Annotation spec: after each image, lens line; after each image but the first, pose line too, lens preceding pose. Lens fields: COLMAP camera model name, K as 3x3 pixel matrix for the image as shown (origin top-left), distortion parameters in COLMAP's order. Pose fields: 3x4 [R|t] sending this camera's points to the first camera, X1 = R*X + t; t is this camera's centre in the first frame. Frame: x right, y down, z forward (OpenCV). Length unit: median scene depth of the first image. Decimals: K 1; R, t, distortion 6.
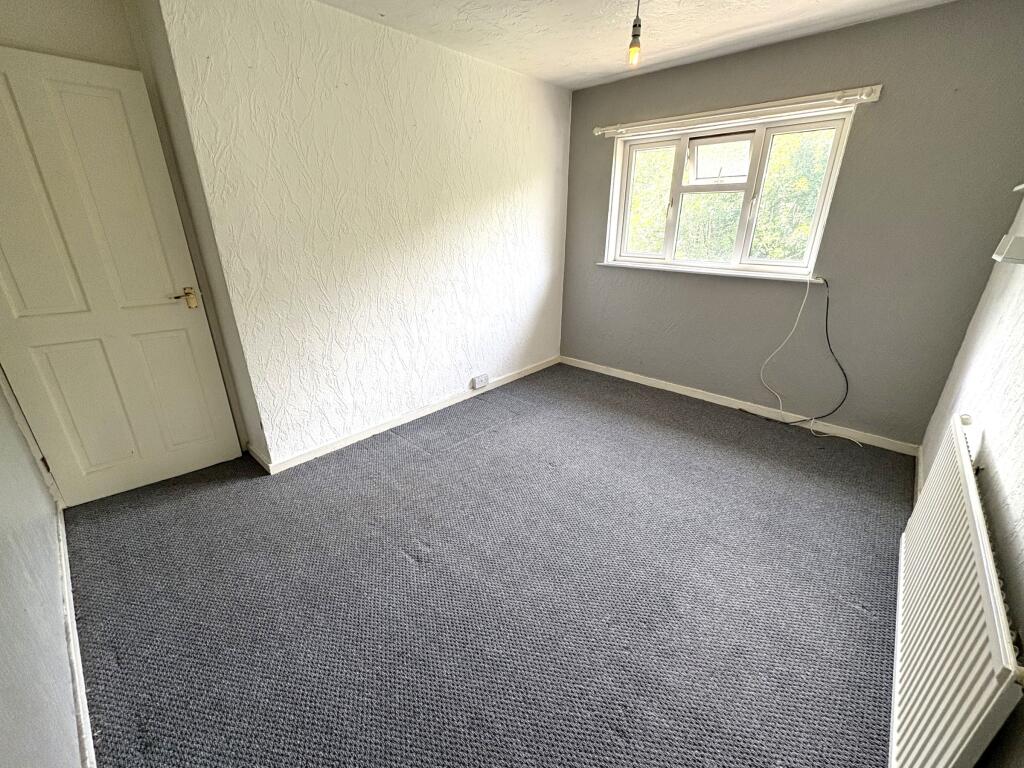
lens RADIAL K [[417.5, 0, 514.3], [0, 417.5, 385.7], [0, 0, 1]] dist [0.001049, -0.000087]
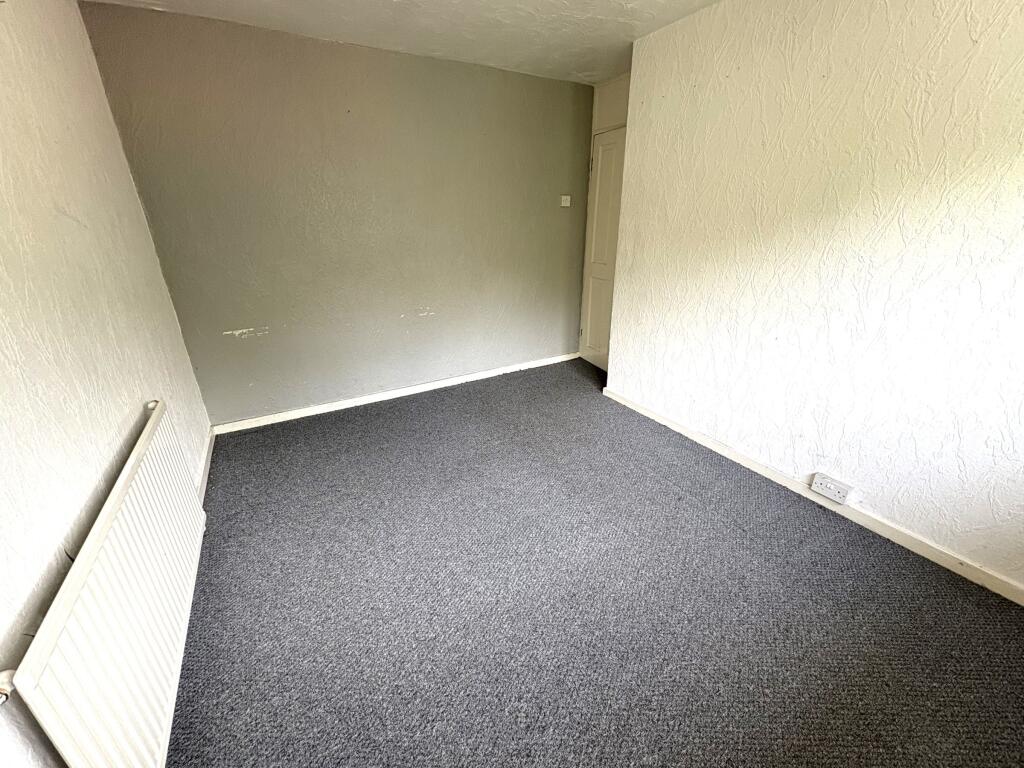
lens RADIAL K [[417.5, 0, 514.4], [0, 417.5, 383.6], [0, 0, 1]] dist [0.001049, -0.000087]
pose [[-0.318458, 0.346873, -0.882192, 0.665368], [-0.340908, 0.826471, 0.448026, -0.306777], [0.884515, 0.443424, -0.144945, 0.798853]]
